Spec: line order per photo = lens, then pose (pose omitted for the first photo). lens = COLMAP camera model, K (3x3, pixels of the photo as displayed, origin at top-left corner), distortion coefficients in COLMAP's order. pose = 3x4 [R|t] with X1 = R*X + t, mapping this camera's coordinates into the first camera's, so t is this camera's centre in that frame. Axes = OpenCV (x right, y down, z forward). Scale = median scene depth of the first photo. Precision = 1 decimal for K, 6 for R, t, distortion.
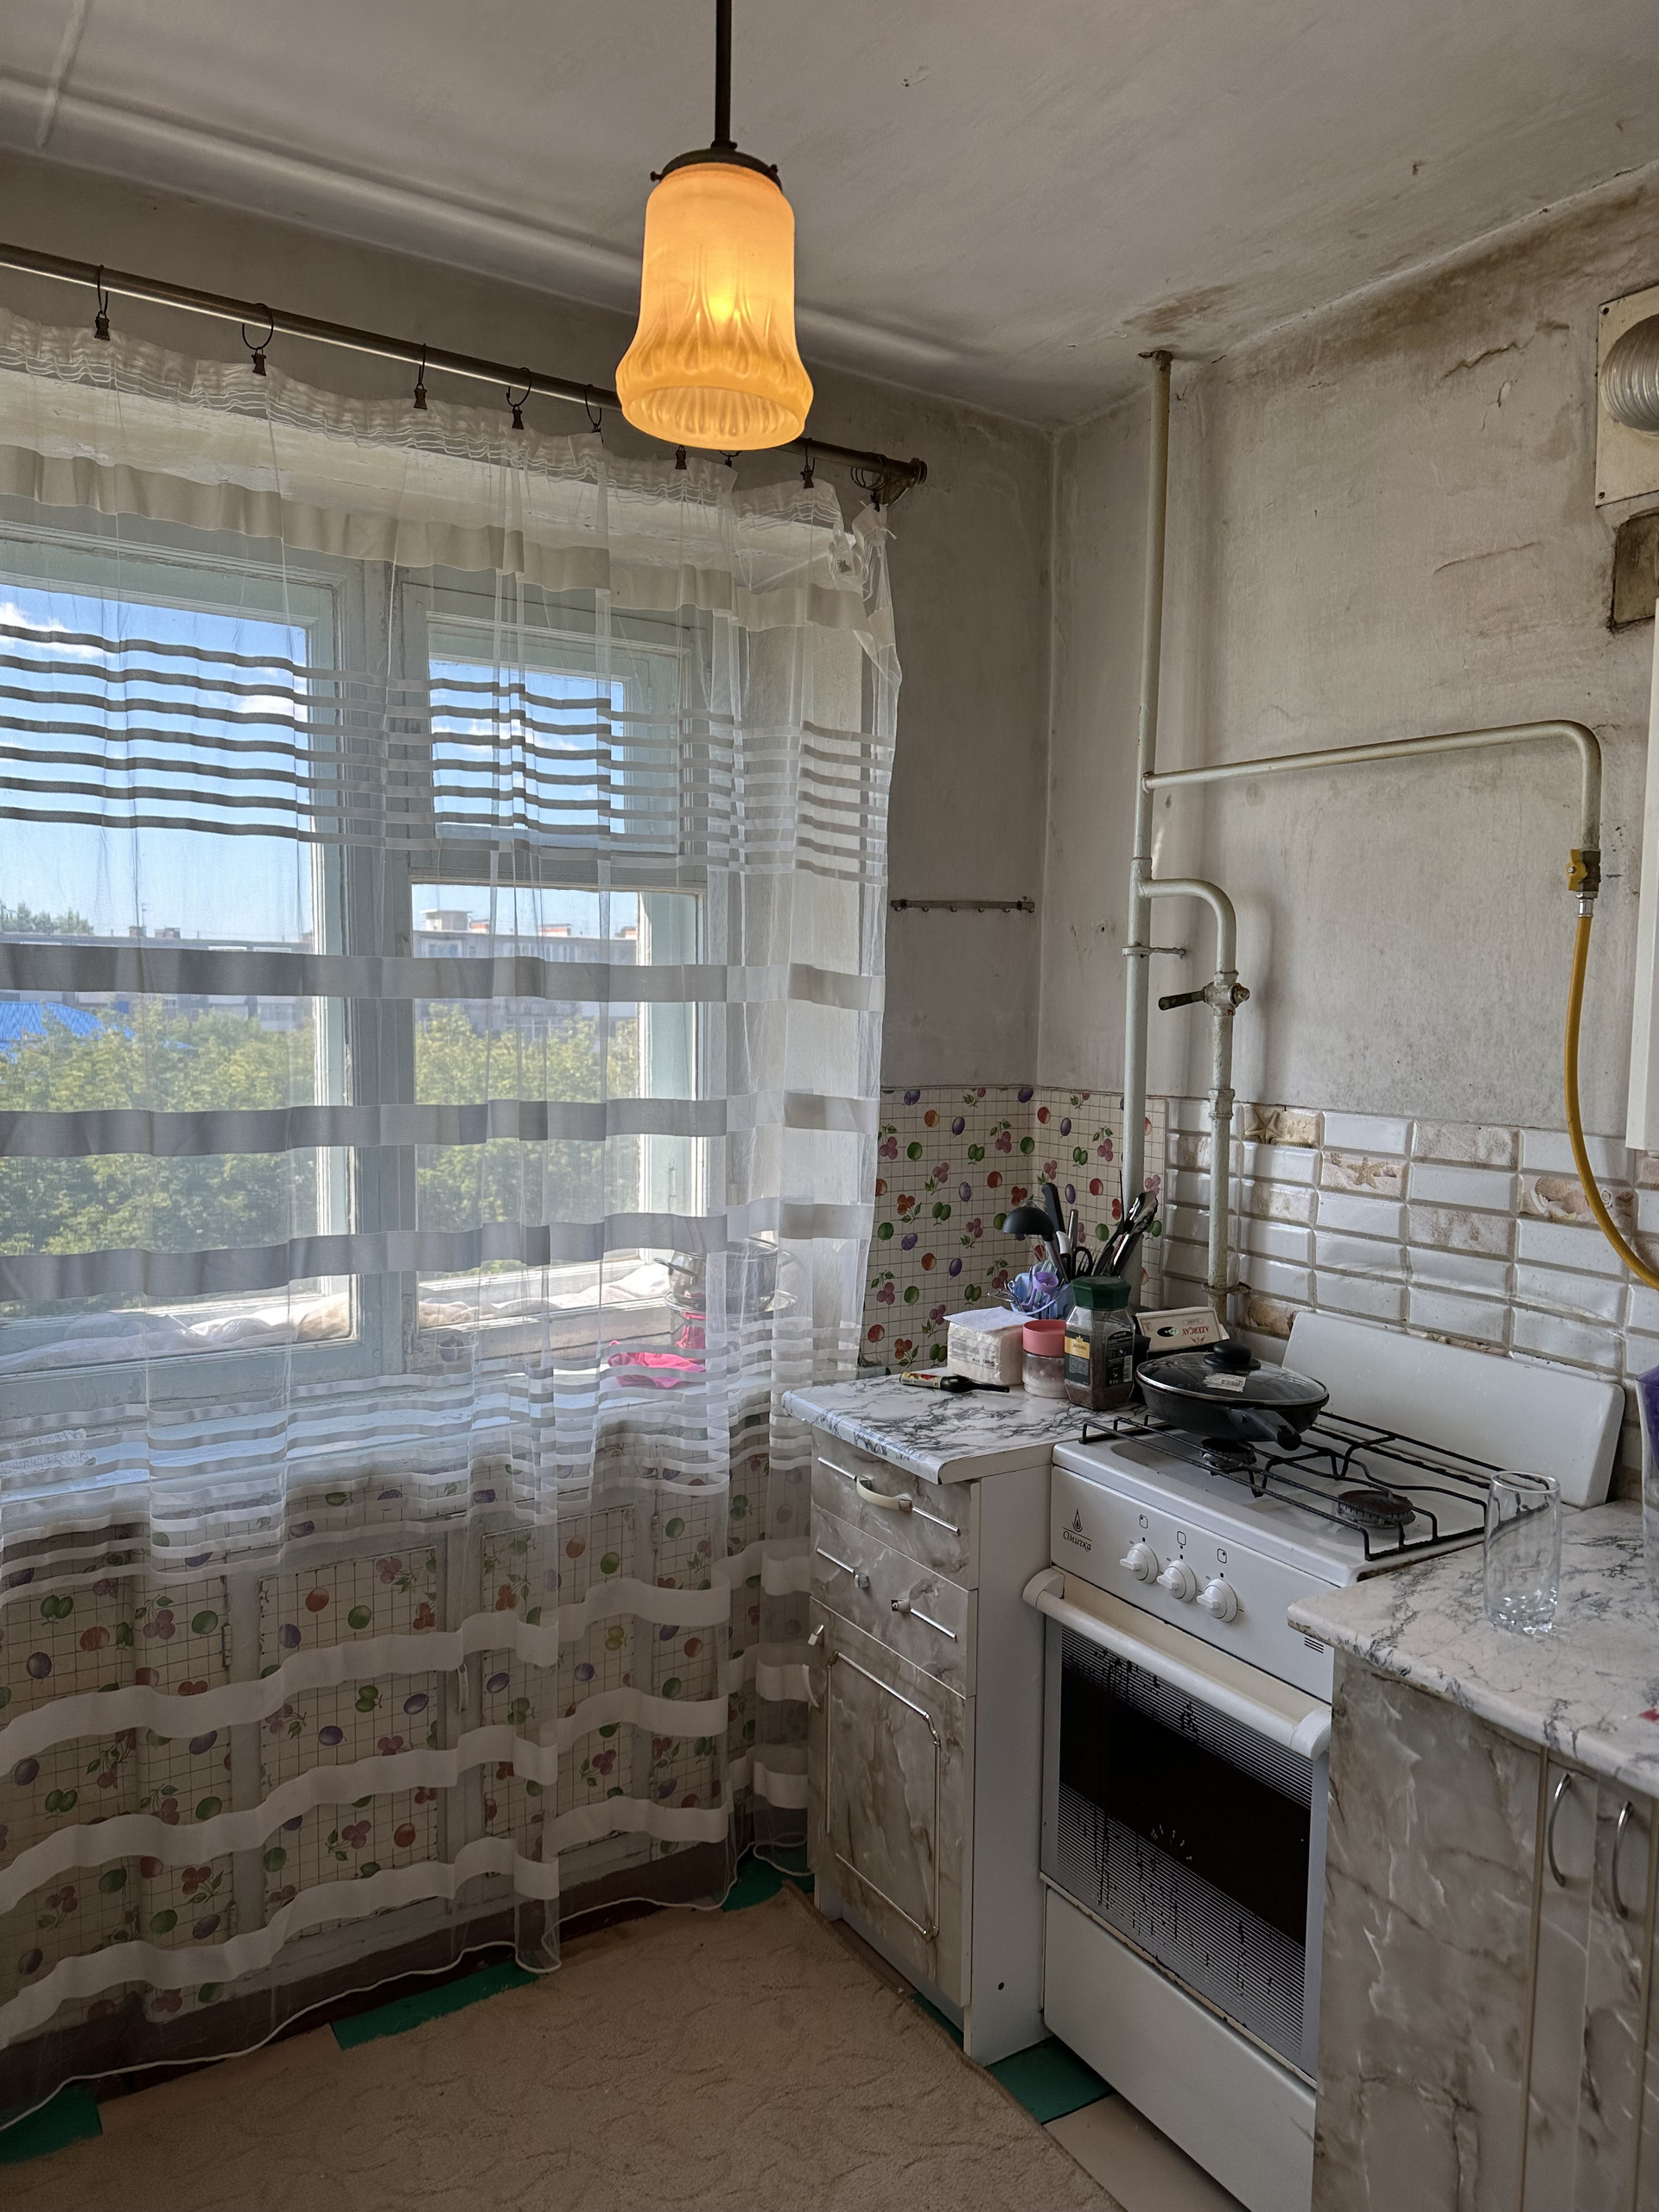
lens RADIAL K [[1547.2, 0, 848.6], [0, 1547.2, 1123.9], [0, 0, 1]] dist [0.053739, -0.071476]
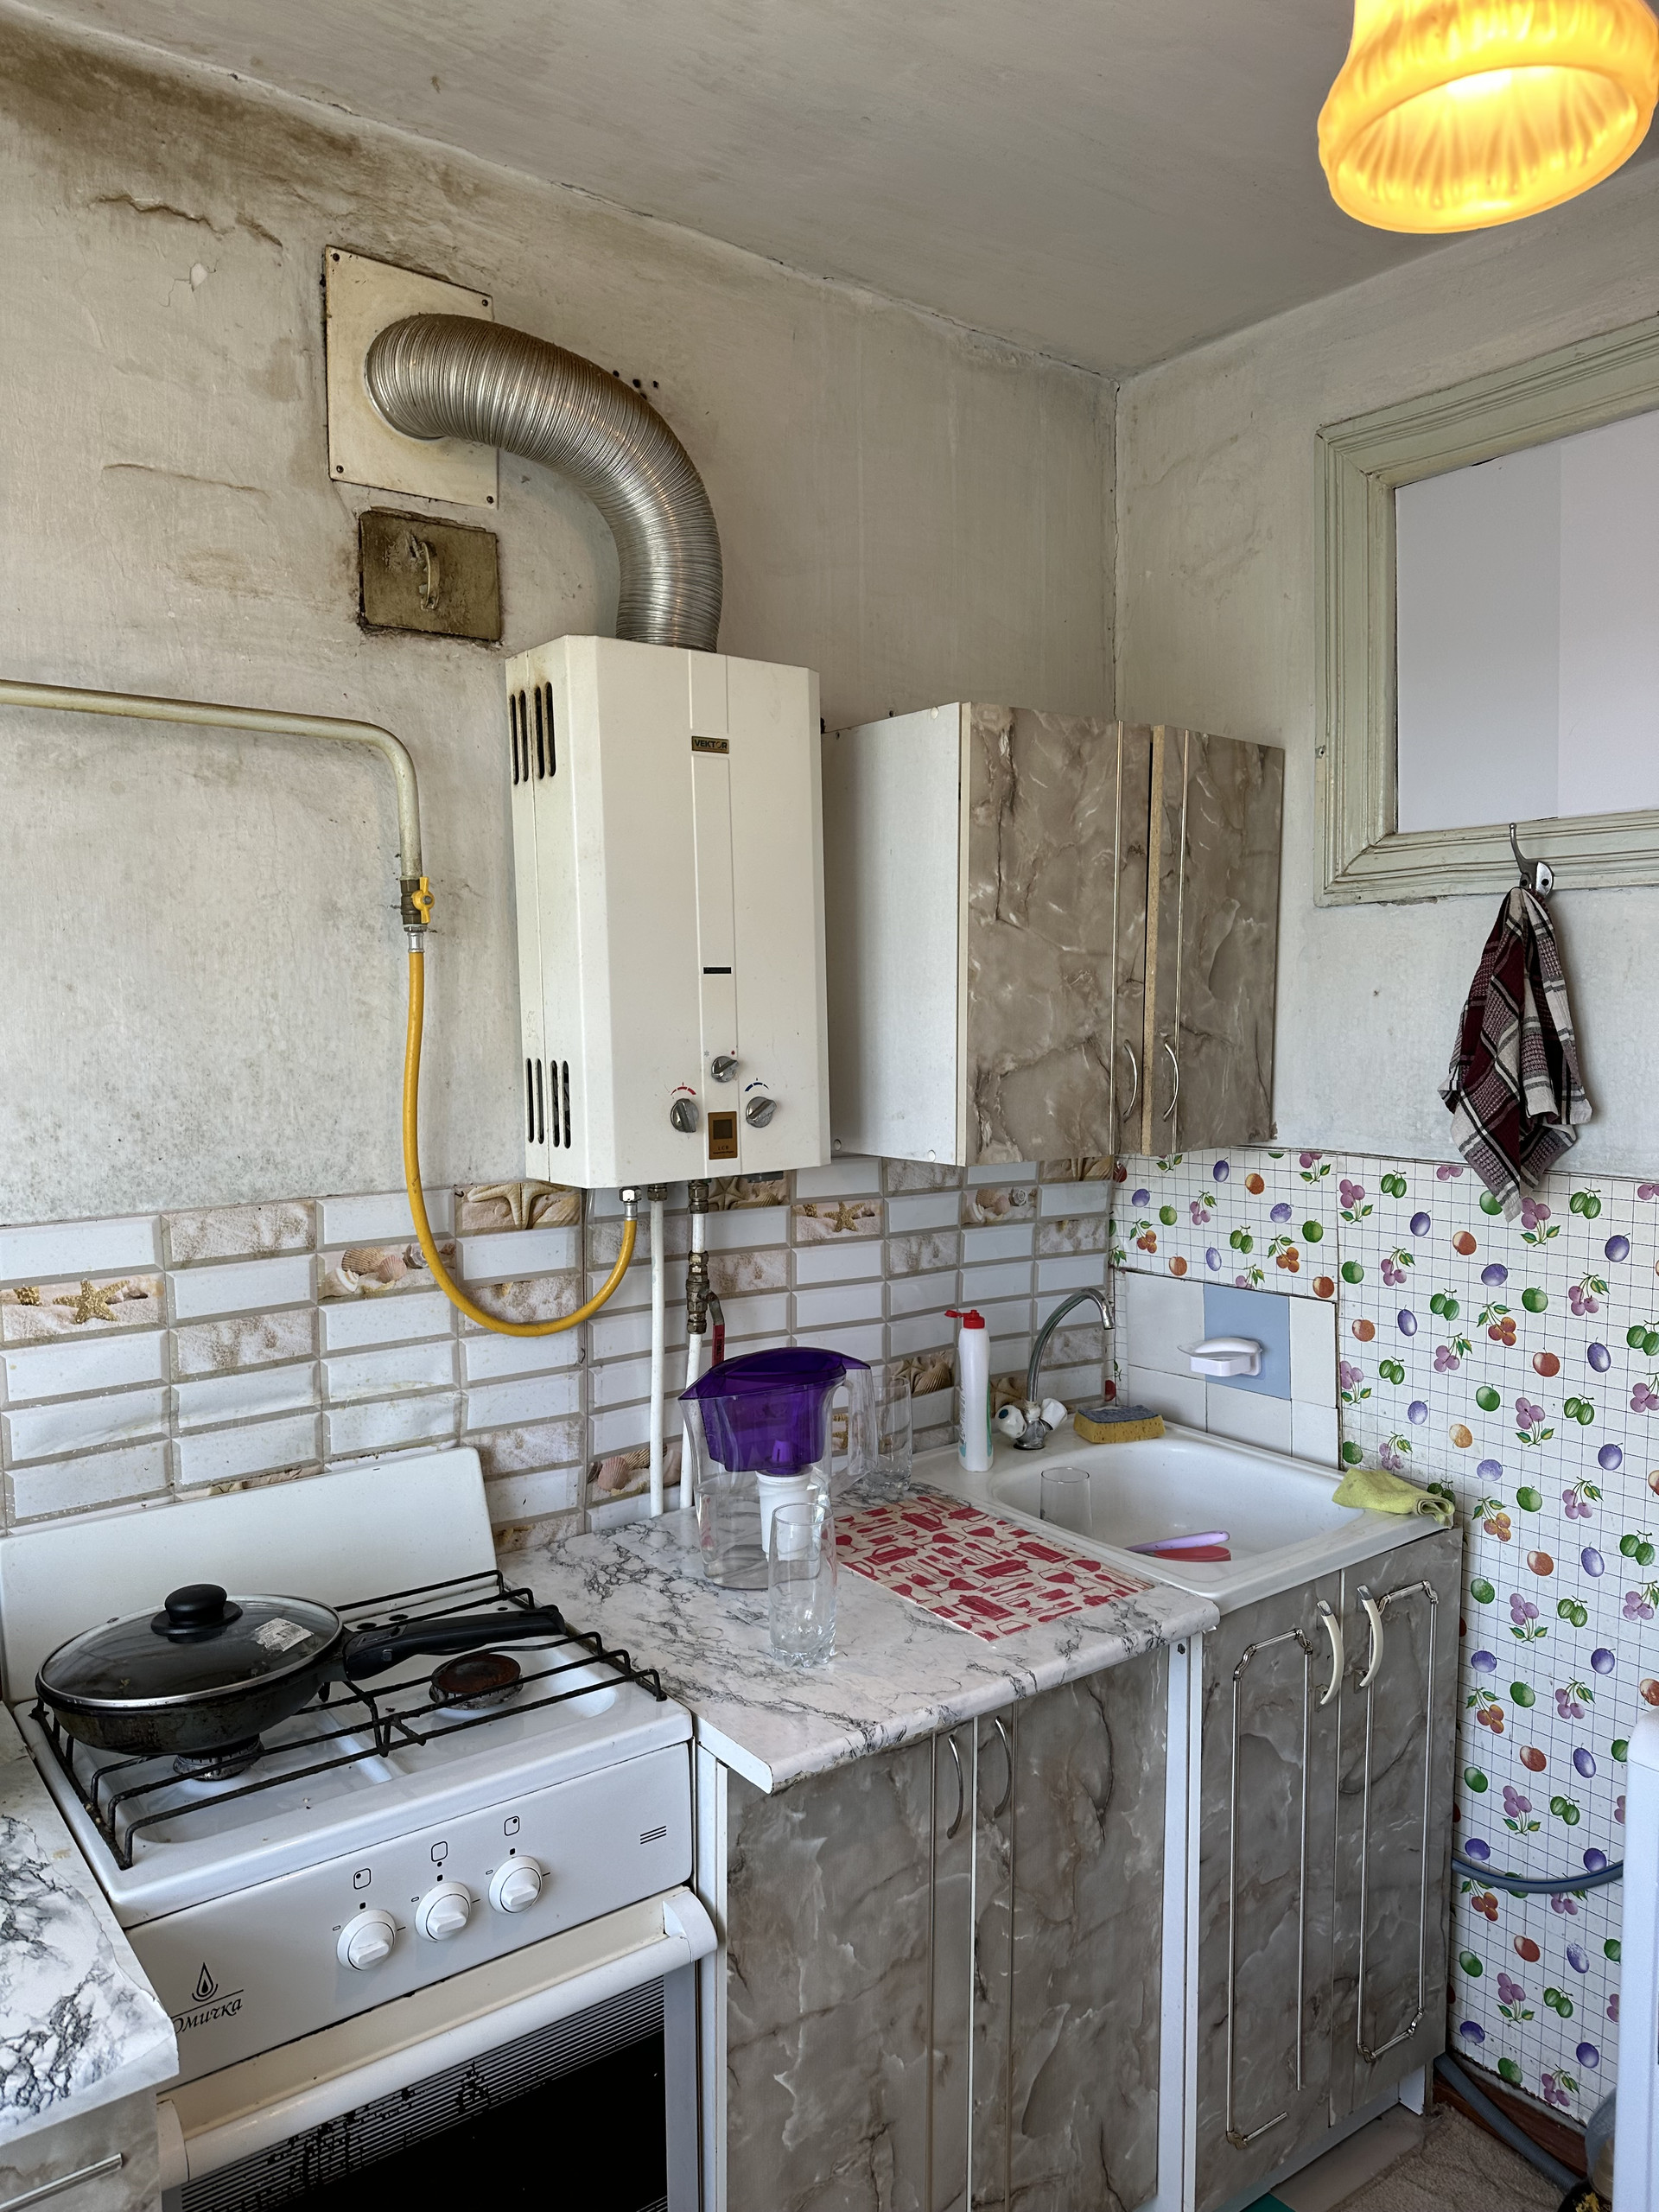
lens RADIAL K [[1549.4, 0, 836.1], [0, 1549.4, 1110.3], [0, 0, 1]] dist [0.054813, -0.072829]
pose [[-0.086764, -0.089908, 0.992164, -0.404785], [0.094868, 0.990648, 0.098067, -0.096416], [-0.991702, 0.102633, -0.077423, 0.753892]]
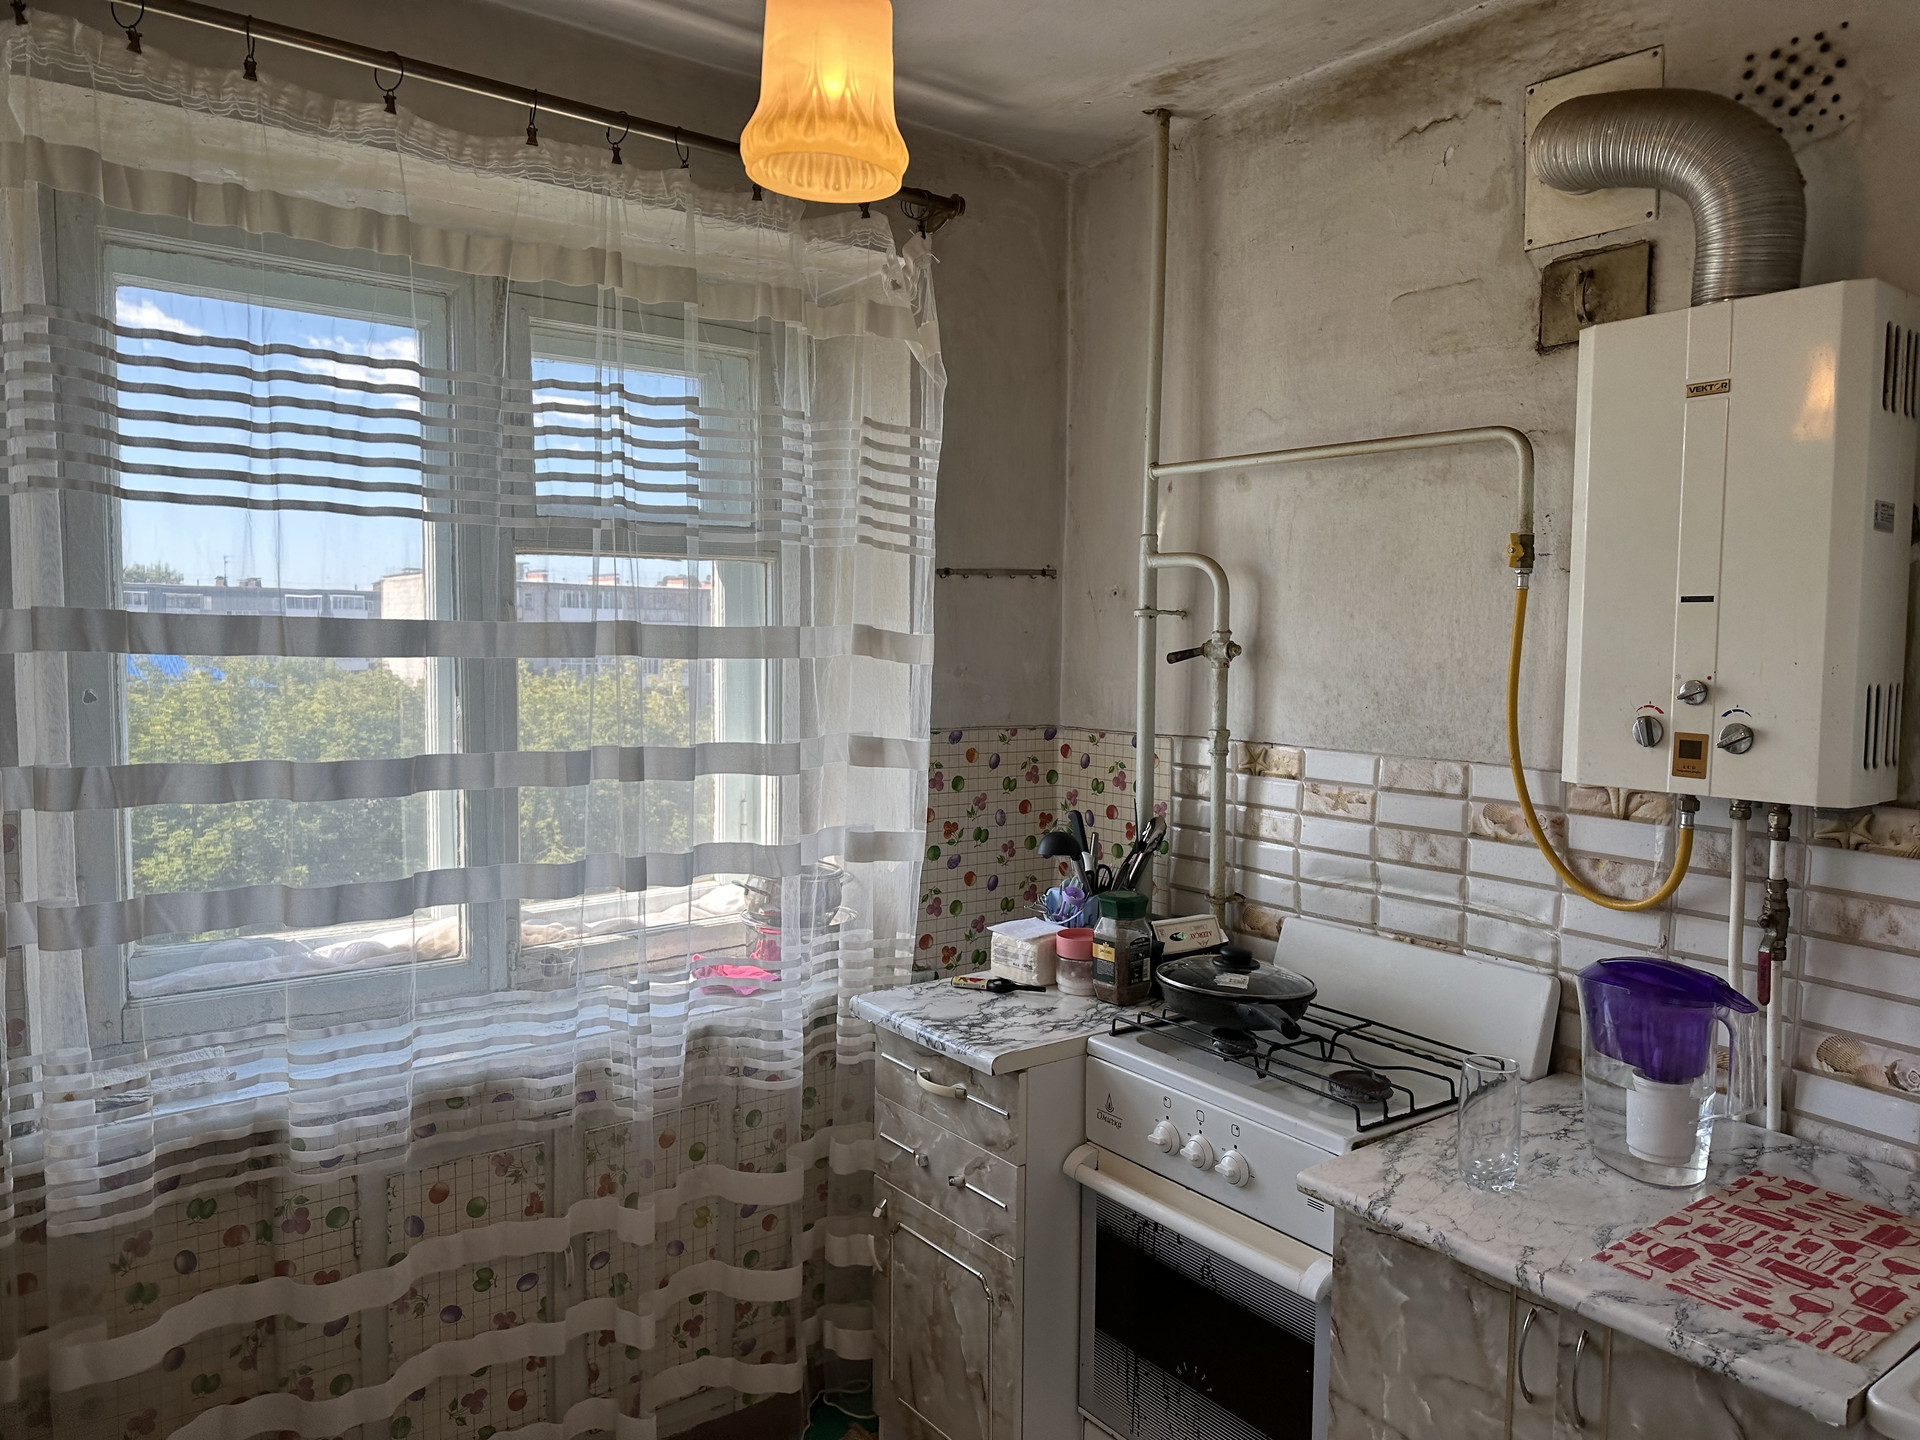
lens RADIAL K [[1344.9, 0, 960.0], [0, 1344.9, 720.0], [0, 0, 1]] dist [0.054813, -0.072829]
pose [[0.996862, -0.007834, 0.078766, -0.041451], [0.009144, 0.999826, -0.016286, -0.016511], [-0.078625, 0.016955, 0.996760, -0.009455]]
